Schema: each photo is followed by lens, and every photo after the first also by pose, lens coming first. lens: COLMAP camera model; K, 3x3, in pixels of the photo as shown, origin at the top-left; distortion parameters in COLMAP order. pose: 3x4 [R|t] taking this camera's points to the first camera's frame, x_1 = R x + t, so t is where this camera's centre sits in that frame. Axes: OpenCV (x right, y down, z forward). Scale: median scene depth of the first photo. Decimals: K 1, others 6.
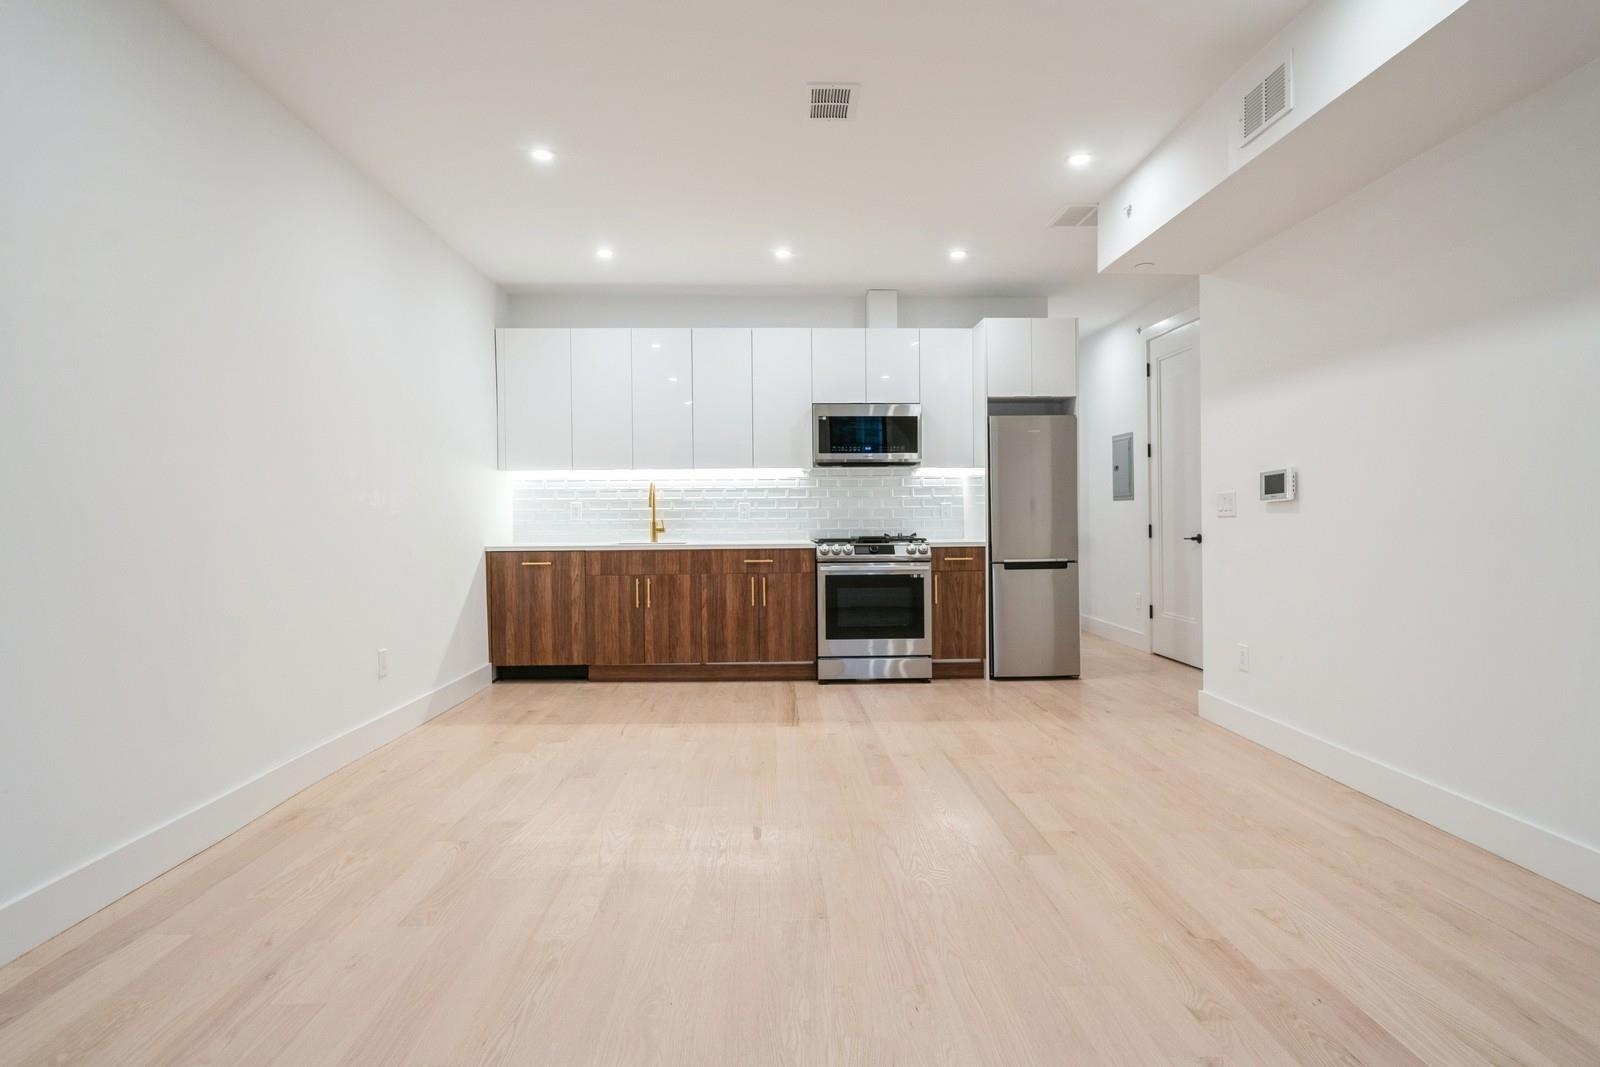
lens RADIAL K [[839.3, 0, 801.0], [0, 839.3, 527.3], [0, 0, 1]] dist [0.000407, -0.000369]
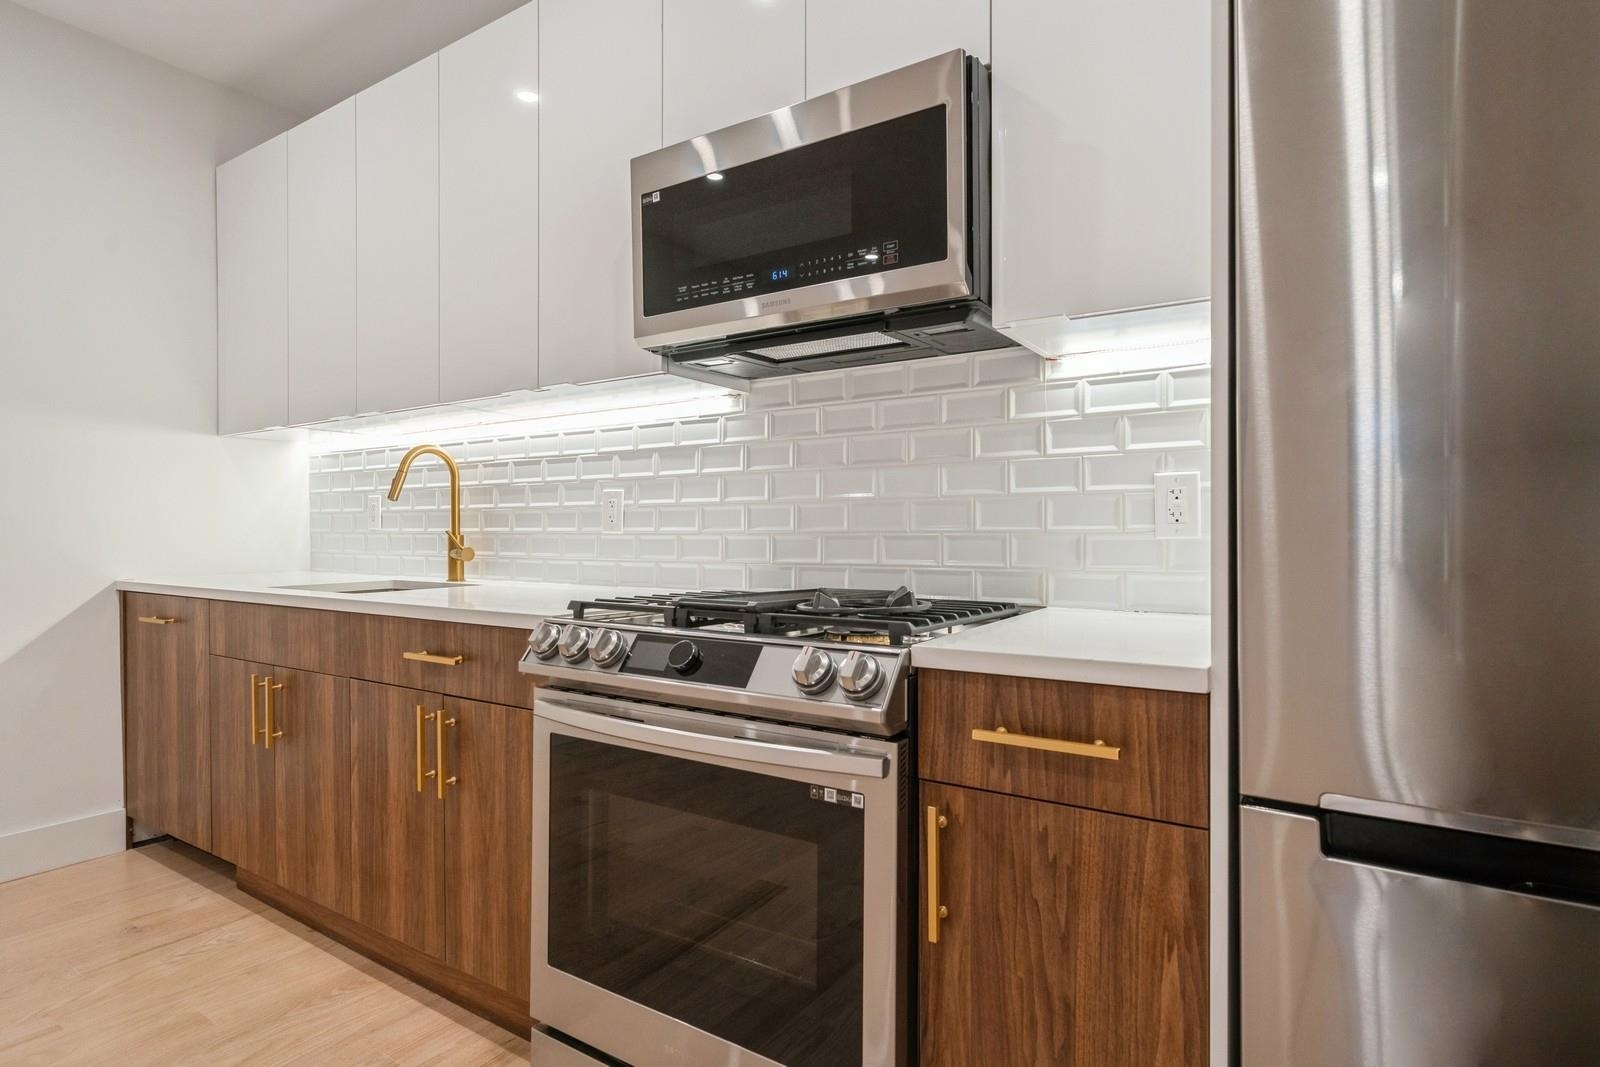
lens RADIAL K [[839.3, 0, 799.5], [0, 839.3, 536.2], [0, 0, 1]] dist [0.000407, -0.000369]
pose [[0.806937, 0.011910, -0.590517, 0.253936], [-0.012303, 0.999919, 0.003356, -0.010267], [0.590509, 0.004557, 0.807018, 0.804120]]
